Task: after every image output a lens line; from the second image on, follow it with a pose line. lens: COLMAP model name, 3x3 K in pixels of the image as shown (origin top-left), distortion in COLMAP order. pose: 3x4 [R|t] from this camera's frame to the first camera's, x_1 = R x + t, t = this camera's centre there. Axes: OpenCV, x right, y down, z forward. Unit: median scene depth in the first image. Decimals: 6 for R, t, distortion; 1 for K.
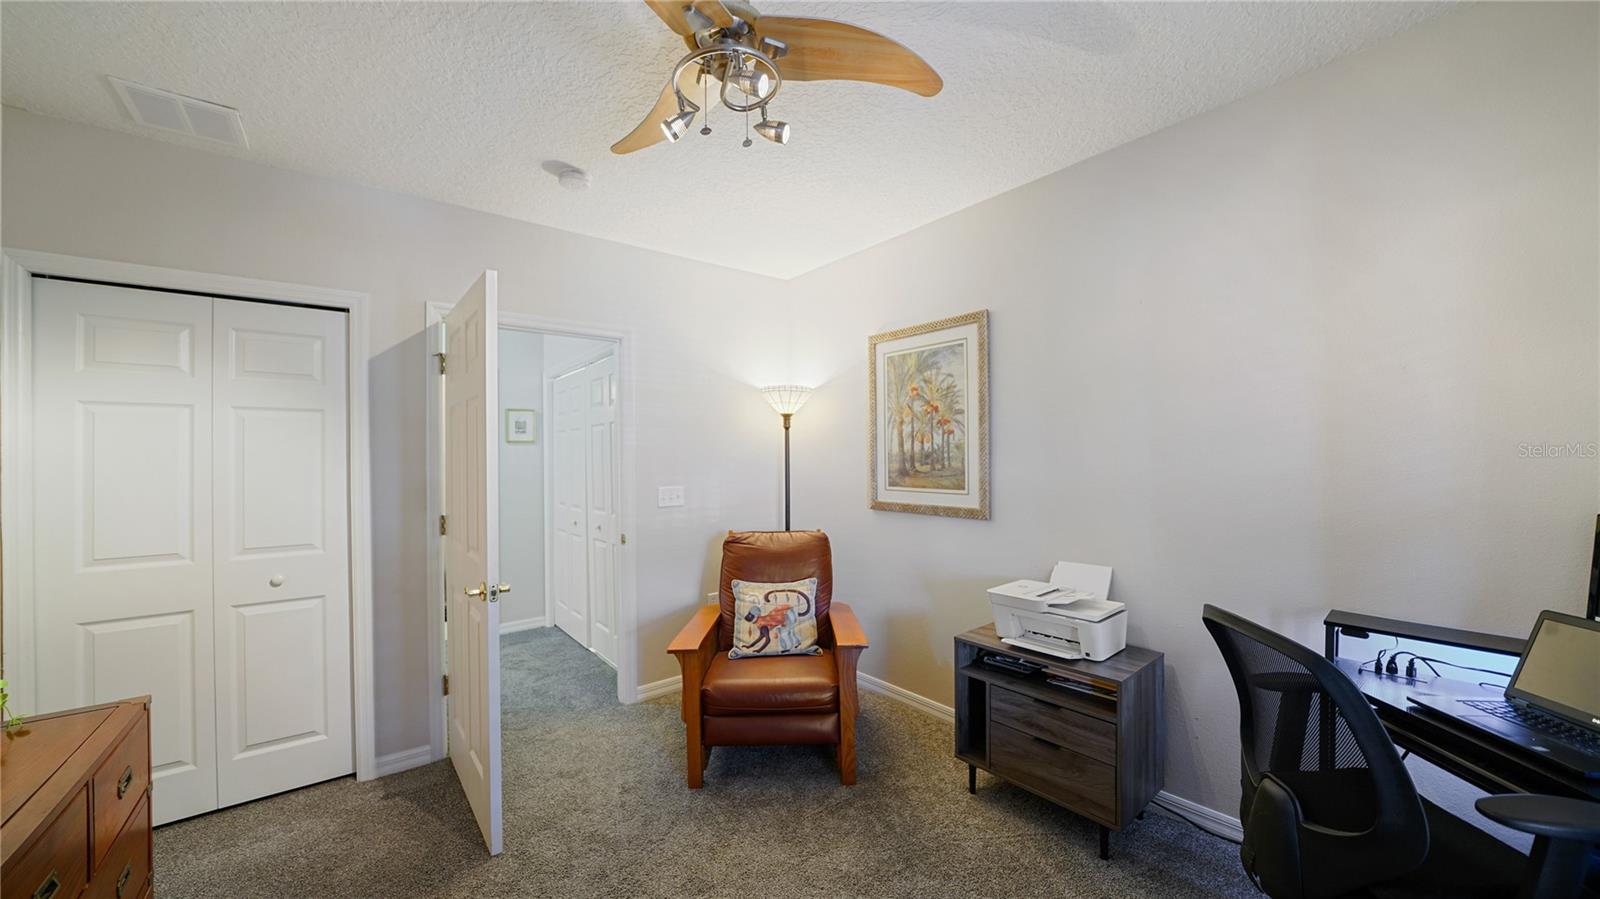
lens RADIAL K [[570.5, 0, 789.6], [0, 570.5, 458.0], [0, 0, 1]] dist [-0.000552, 0.000001]
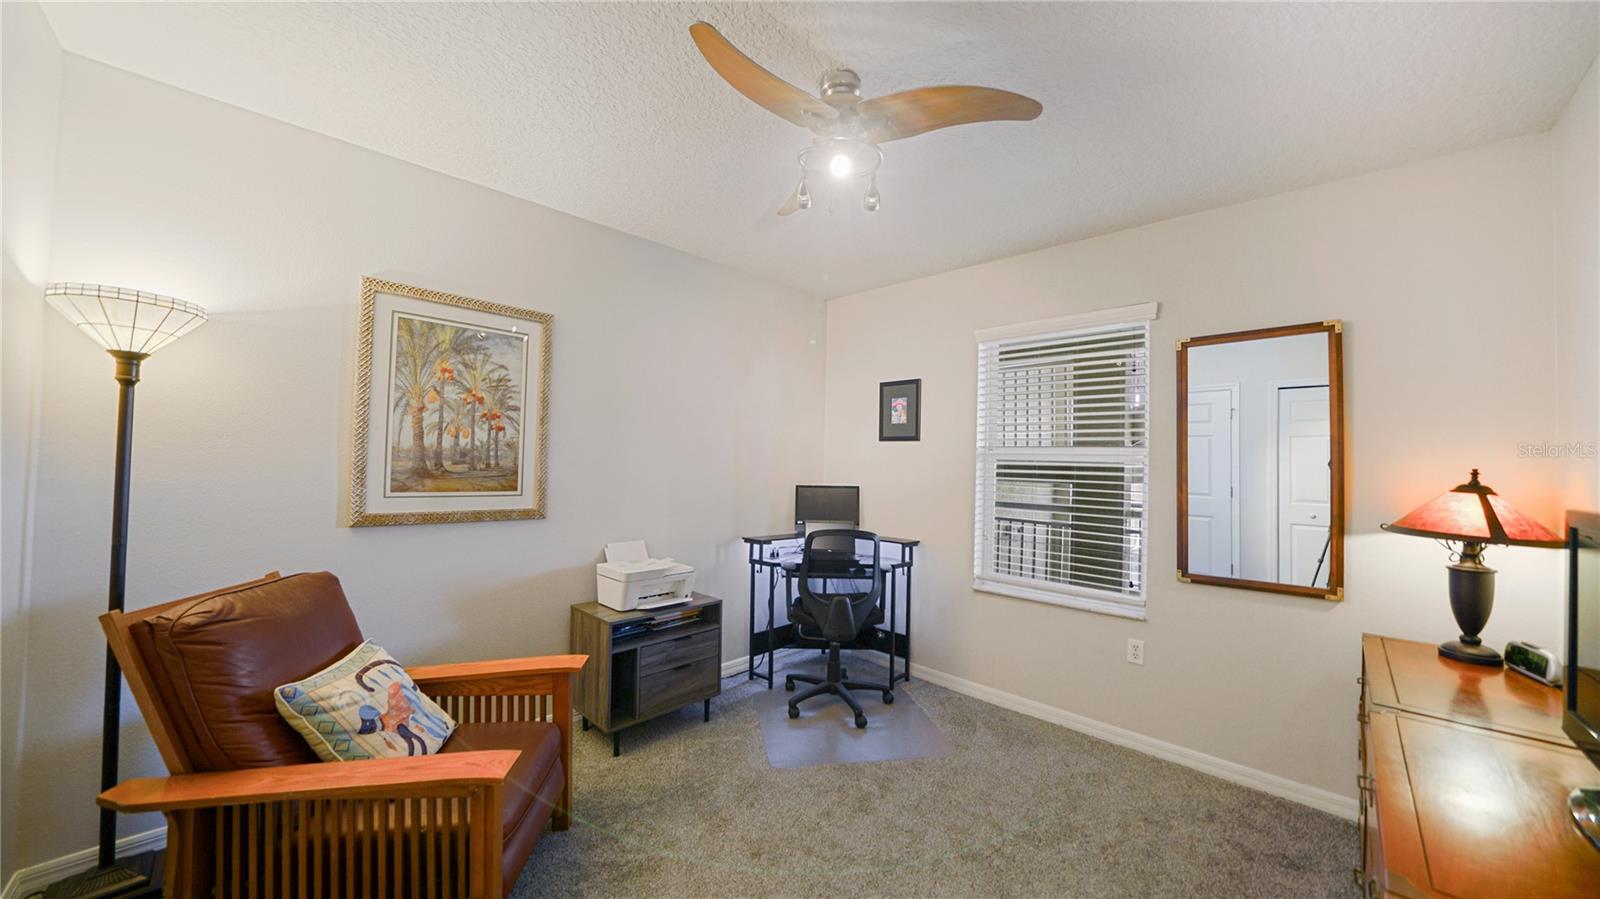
lens RADIAL K [[570.5, 0, 789.6], [0, 570.5, 458.0], [0, 0, 1]] dist [-0.000552, 0.000001]
pose [[-0.102245, 0.017680, 0.994602, -0.658177], [-0.021892, 0.999560, -0.020018, 0.009833], [-0.994518, -0.023821, -0.101812, 0.610186]]
